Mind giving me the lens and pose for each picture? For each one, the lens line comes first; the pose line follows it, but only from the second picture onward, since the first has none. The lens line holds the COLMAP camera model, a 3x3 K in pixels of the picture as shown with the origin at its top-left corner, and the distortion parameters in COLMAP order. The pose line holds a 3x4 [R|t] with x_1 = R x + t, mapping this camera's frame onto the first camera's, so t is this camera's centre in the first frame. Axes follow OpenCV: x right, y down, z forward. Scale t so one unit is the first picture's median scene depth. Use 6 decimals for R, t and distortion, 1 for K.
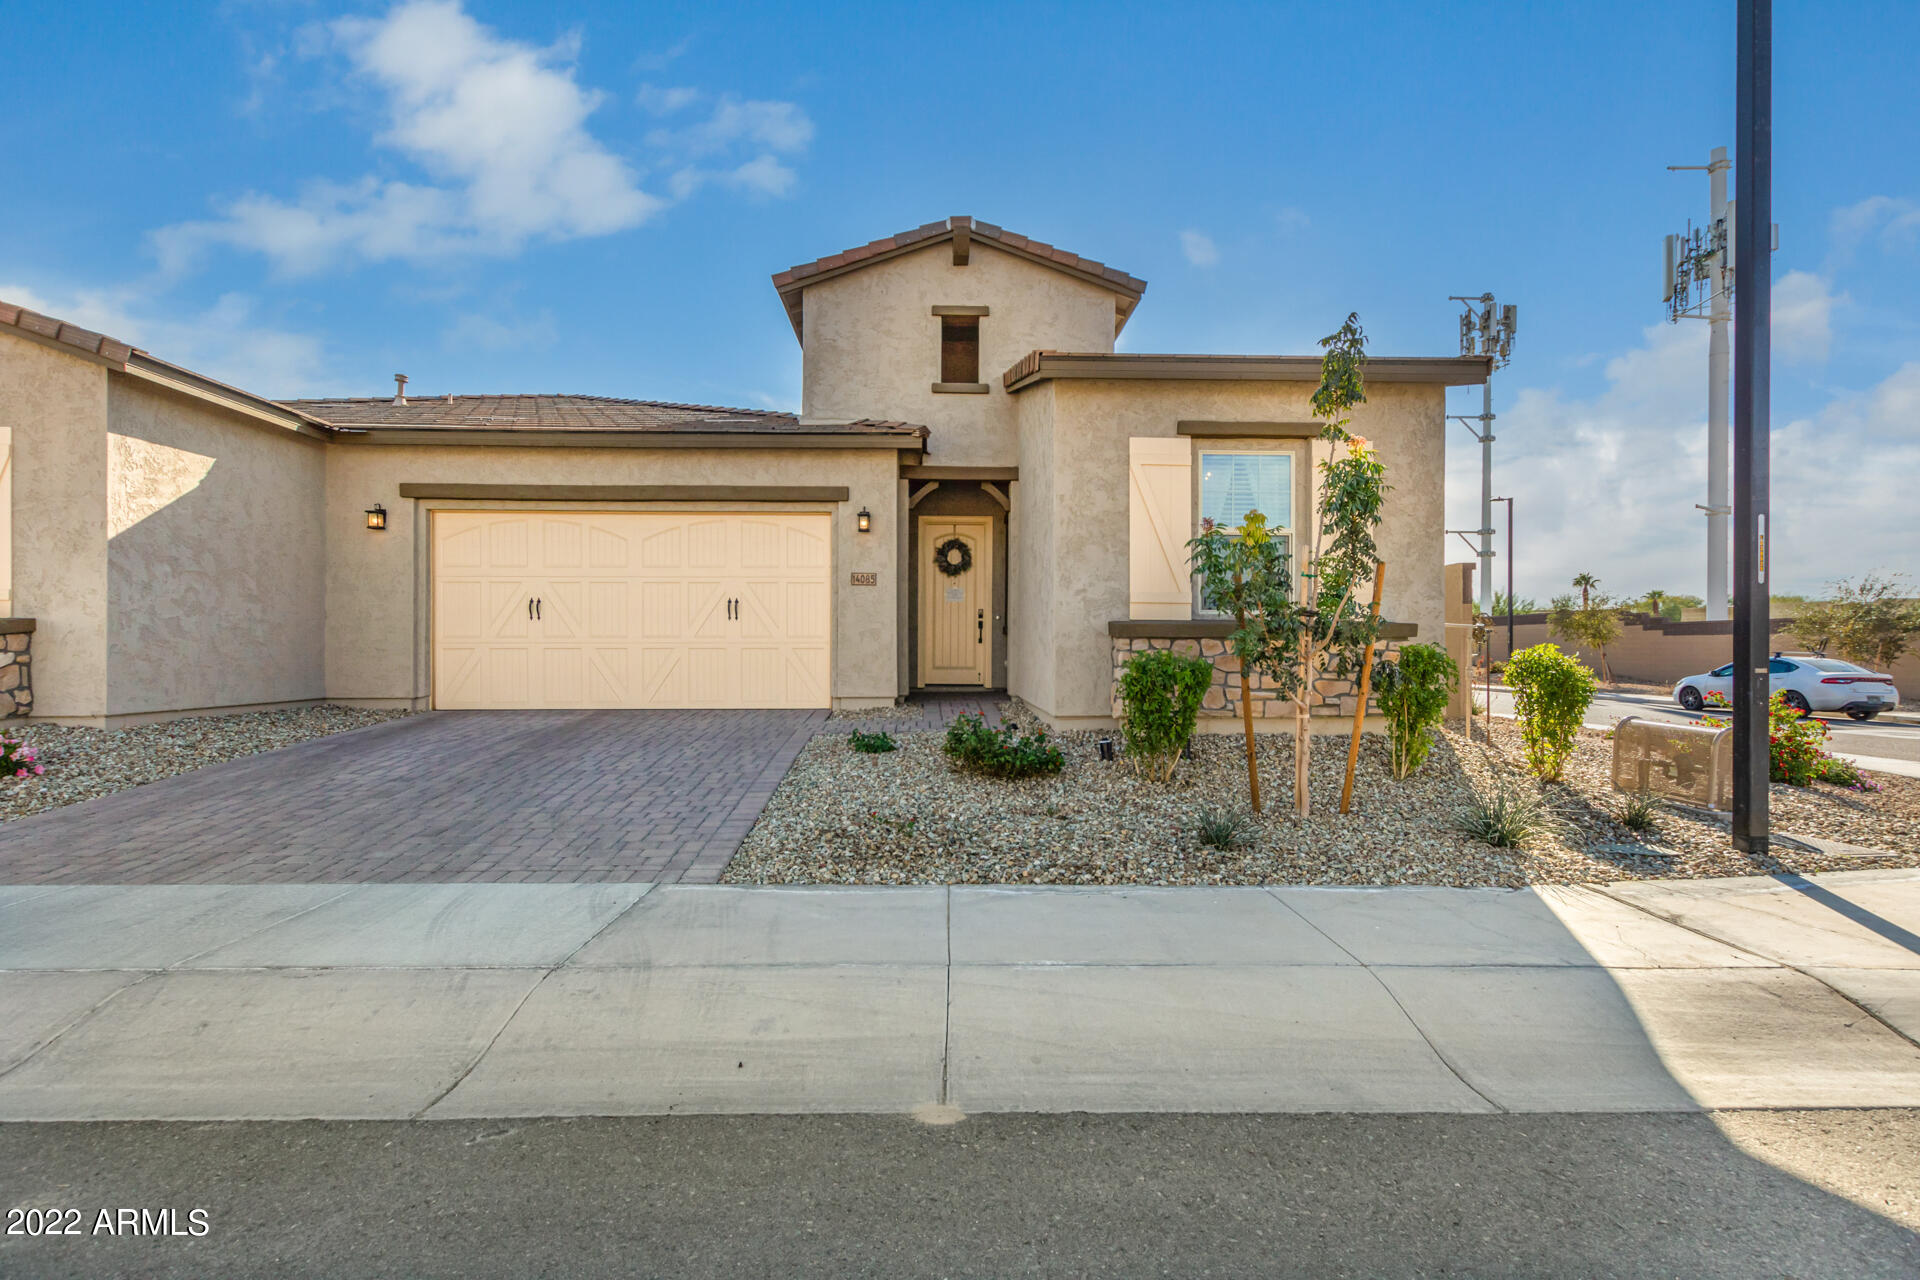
lens RADIAL K [[875.4, 0, 966.9], [0, 875.4, 643.7], [0, 0, 1]] dist [0.005650, -0.003108]
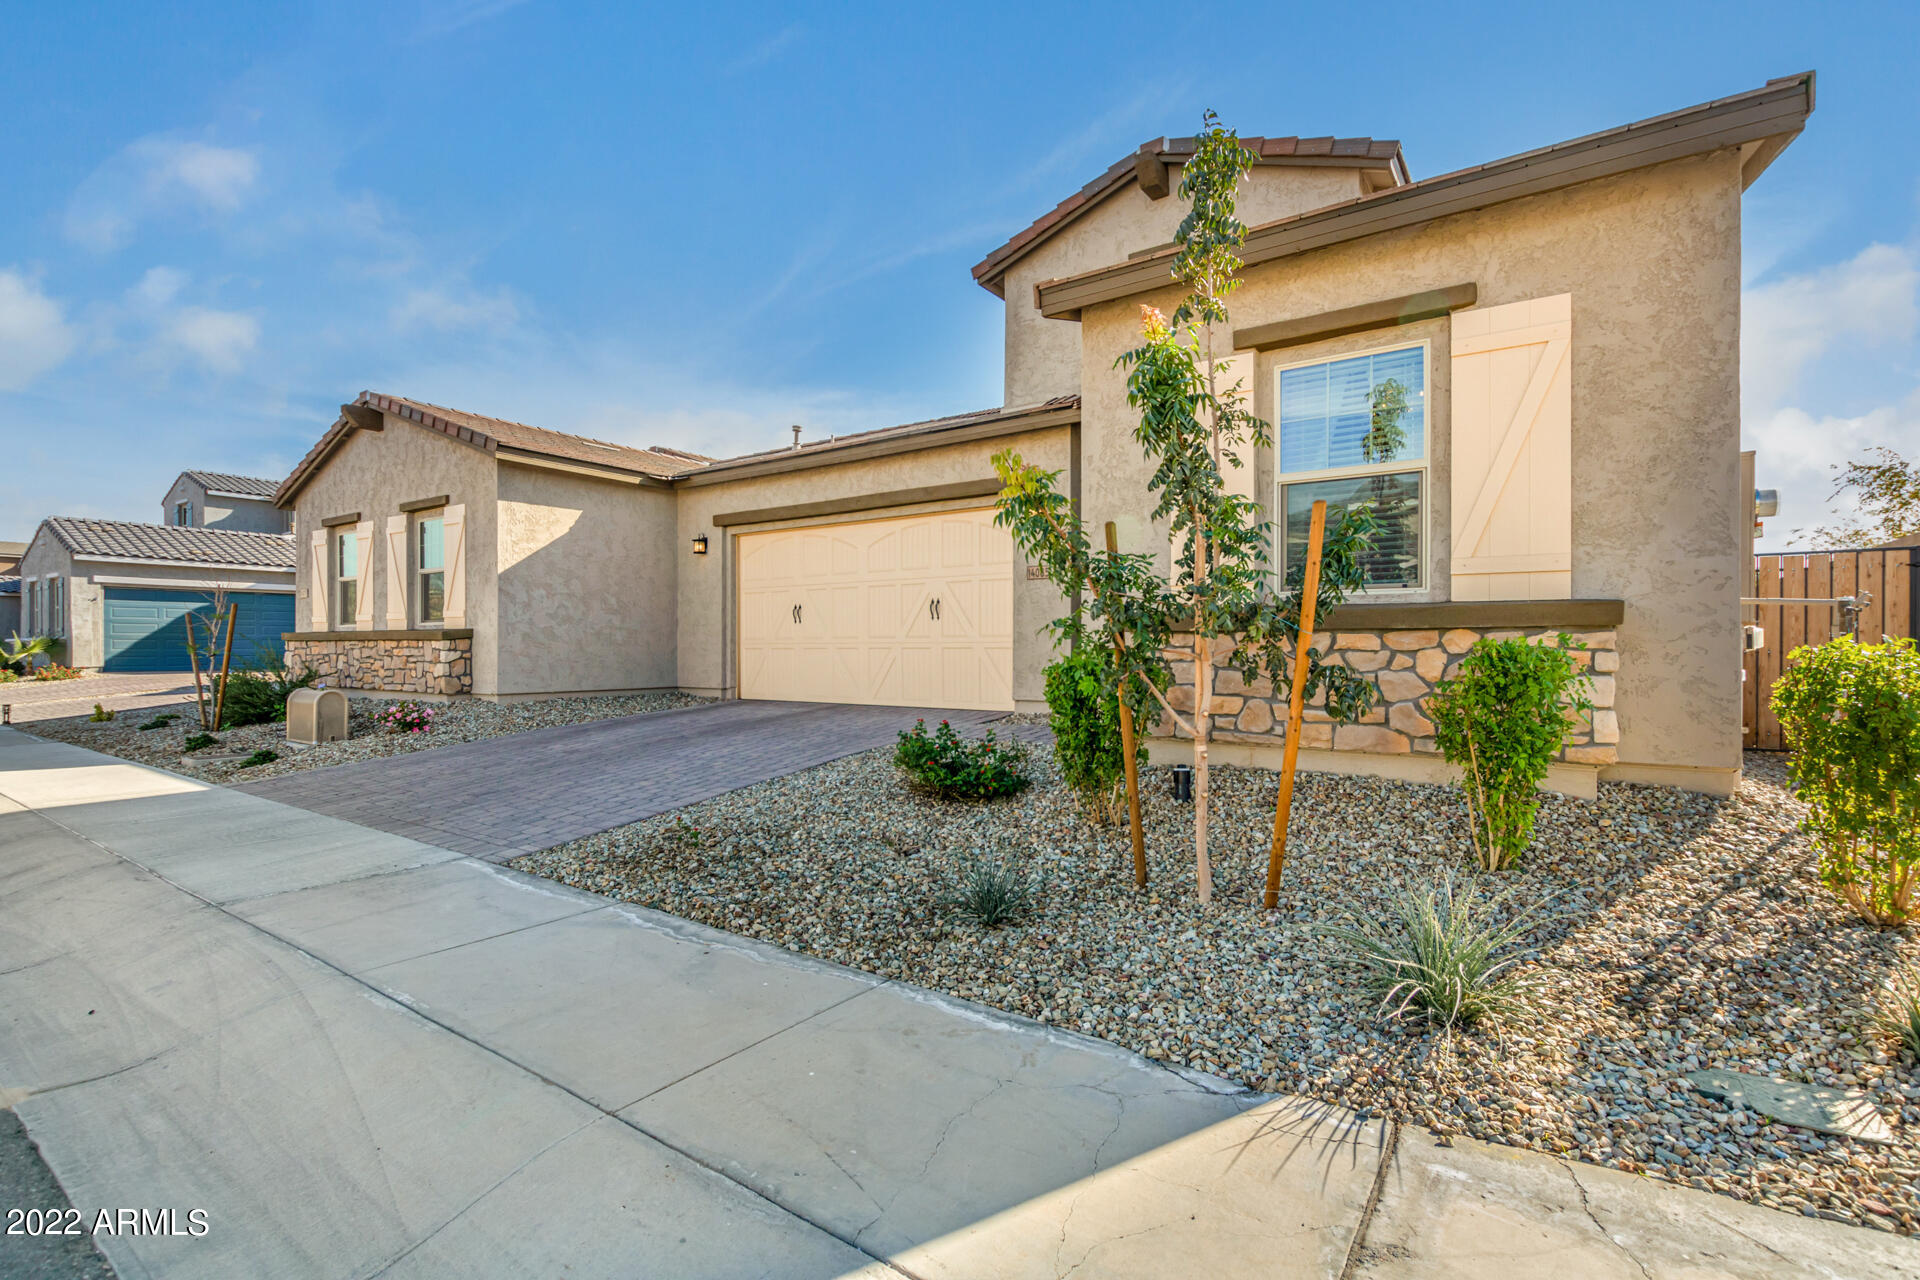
lens RADIAL K [[875.4, 0, 966.9], [0, 875.4, 643.7], [0, 0, 1]] dist [0.005650, -0.003108]
pose [[0.798383, -0.004749, -0.602132, 0.471415], [0.003971, 0.999989, -0.002623, 0.004071], [0.602137, -0.000297, 0.798392, 0.274363]]
